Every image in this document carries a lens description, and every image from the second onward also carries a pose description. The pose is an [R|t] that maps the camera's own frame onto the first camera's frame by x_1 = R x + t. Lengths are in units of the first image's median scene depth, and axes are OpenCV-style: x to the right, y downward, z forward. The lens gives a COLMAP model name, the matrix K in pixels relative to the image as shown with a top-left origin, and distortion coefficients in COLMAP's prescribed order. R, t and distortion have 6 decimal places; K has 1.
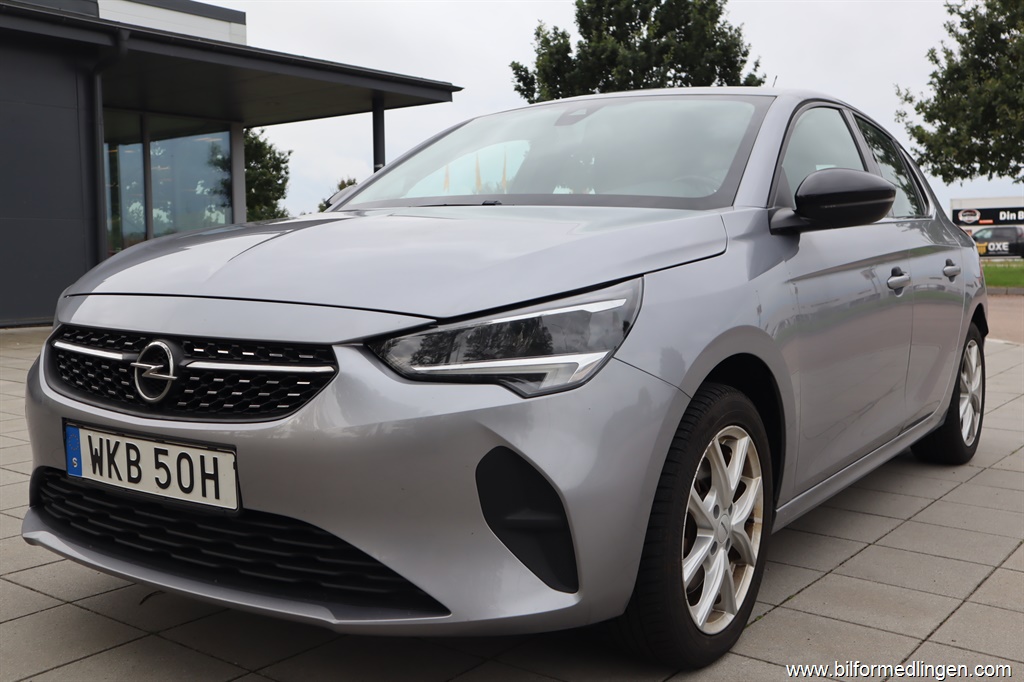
lens RADIAL K [[1017.7, 0, 512.0], [0, 1017.7, 341.0], [0, 0, 1]] dist [-0.013926, -0.016025]
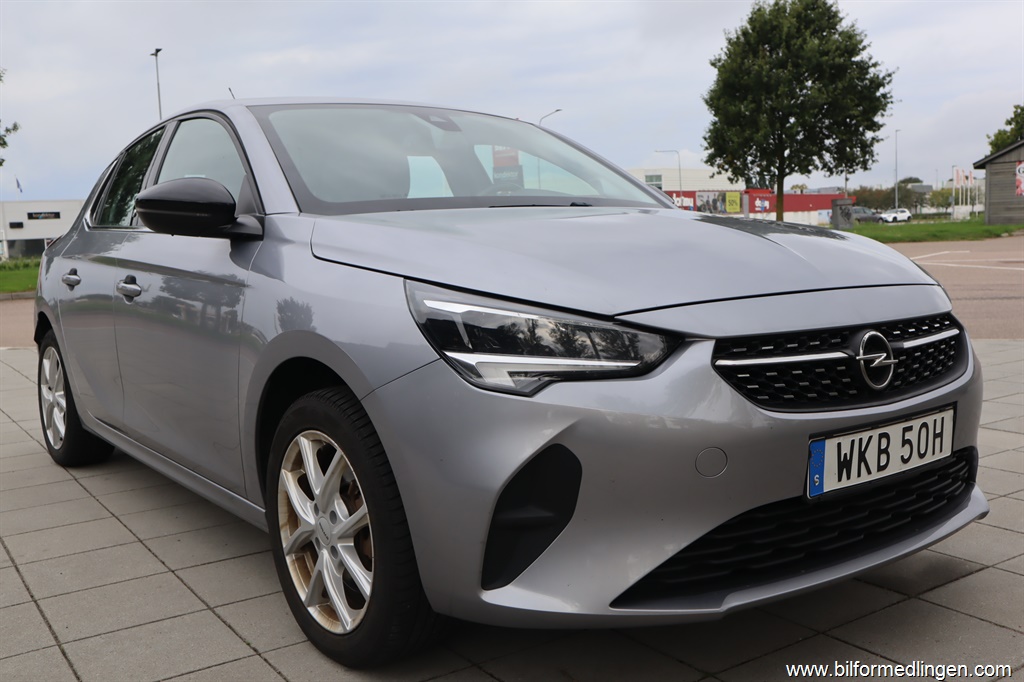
lens RADIAL K [[989.9, 0, 512.0], [0, 989.9, 341.0], [0, 0, 1]] dist [-0.076390, -0.010213]
pose [[0.339795, -0.103258, 0.934814, -1.406908], [0.113458, 0.991196, 0.068245, -0.099868], [-0.933631, 0.082873, 0.348519, 0.990597]]
